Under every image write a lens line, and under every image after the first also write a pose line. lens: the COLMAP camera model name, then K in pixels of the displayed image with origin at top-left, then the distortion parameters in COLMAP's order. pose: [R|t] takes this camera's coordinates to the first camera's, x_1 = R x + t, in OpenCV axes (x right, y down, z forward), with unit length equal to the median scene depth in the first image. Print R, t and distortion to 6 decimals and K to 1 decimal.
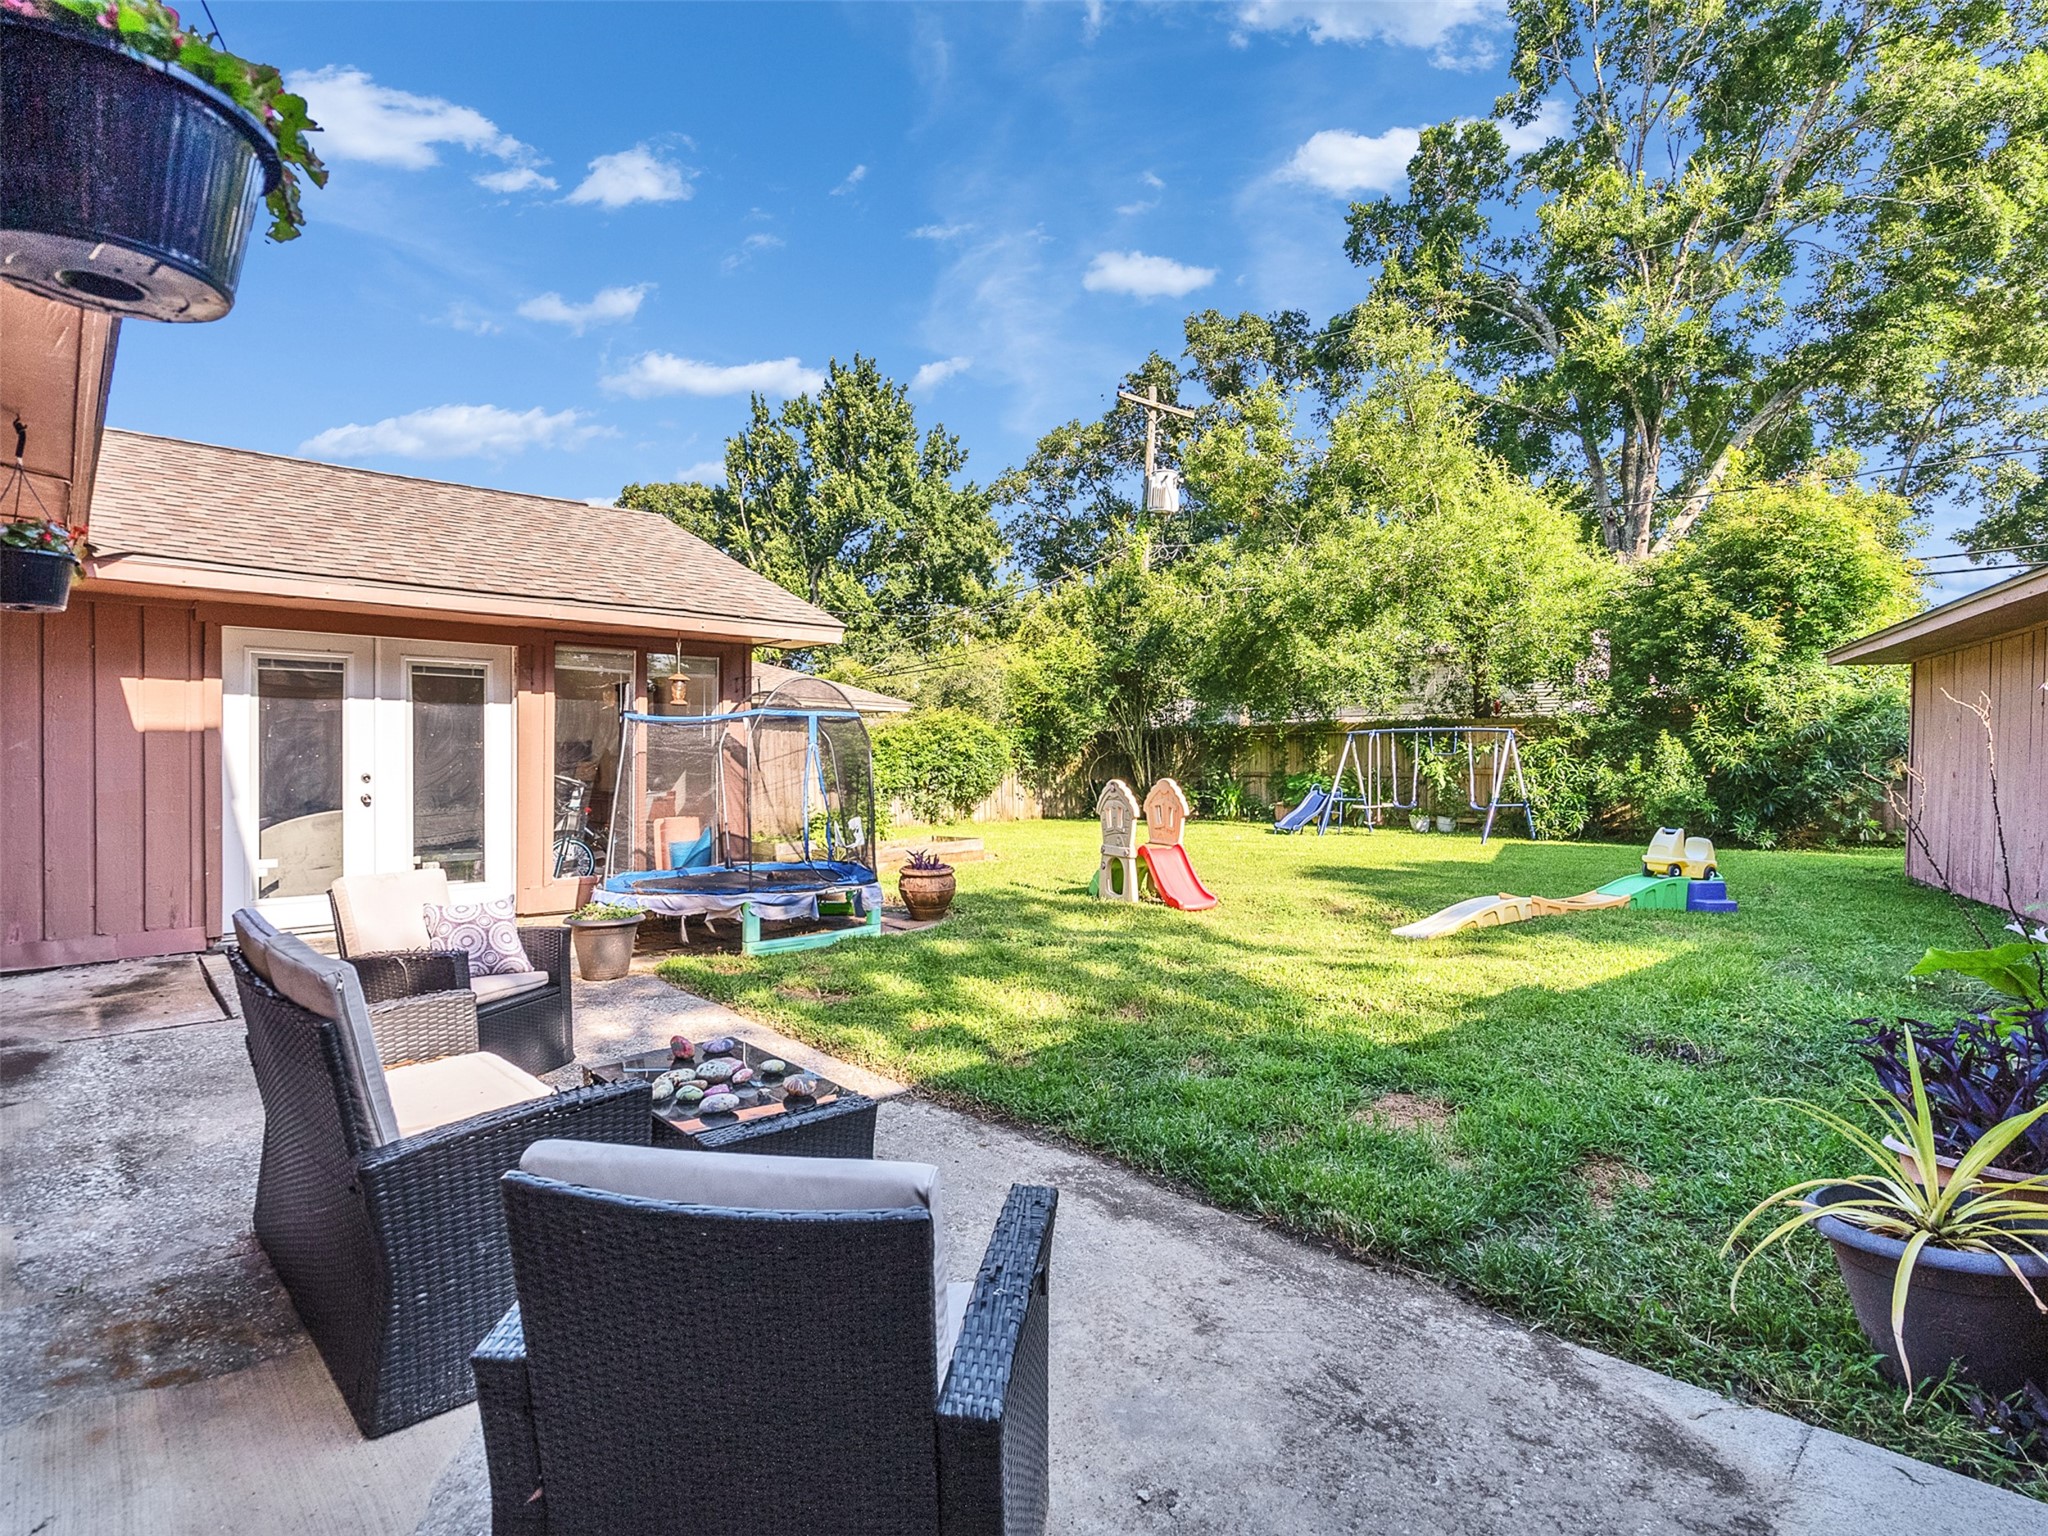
lens RADIAL K [[1045.8, 0, 1003.0], [0, 1045.8, 768.2], [0, 0, 1]] dist [-0.011279, 0.001203]
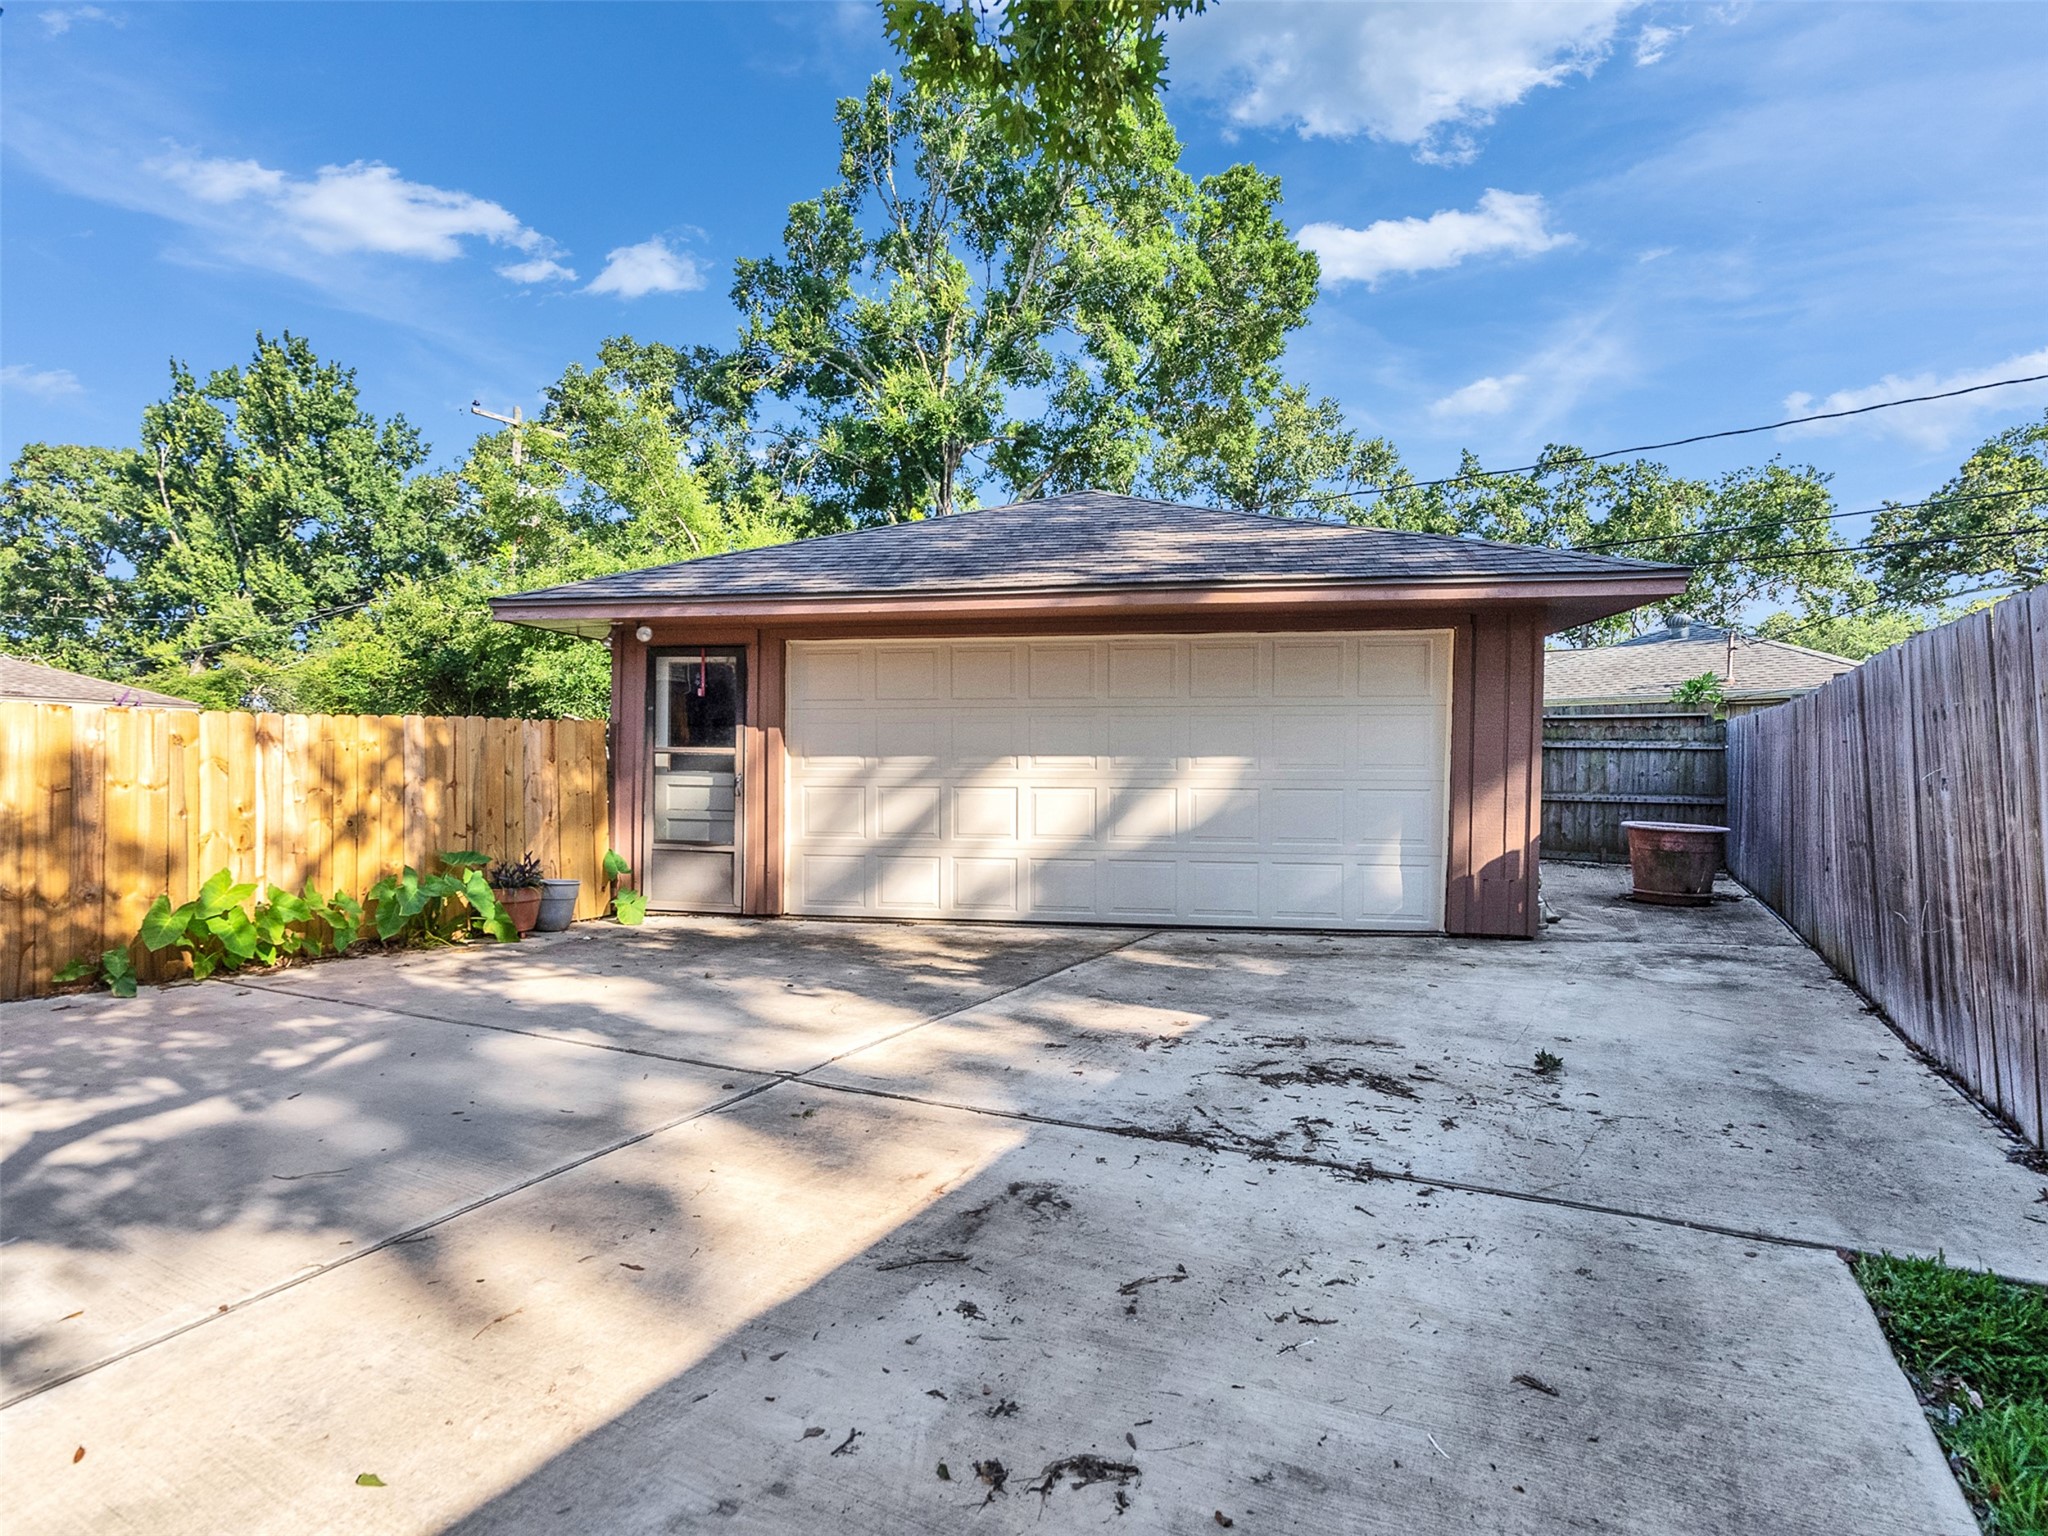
lens RADIAL K [[1045.8, 0, 1003.0], [0, 1045.8, 768.2], [0, 0, 1]] dist [-0.011279, 0.001203]
pose [[0.945841, -0.002344, 0.324621, 0.163072], [0.003412, 0.999990, -0.002719, 0.002074], [-0.324611, 0.003680, 0.945840, -0.091416]]
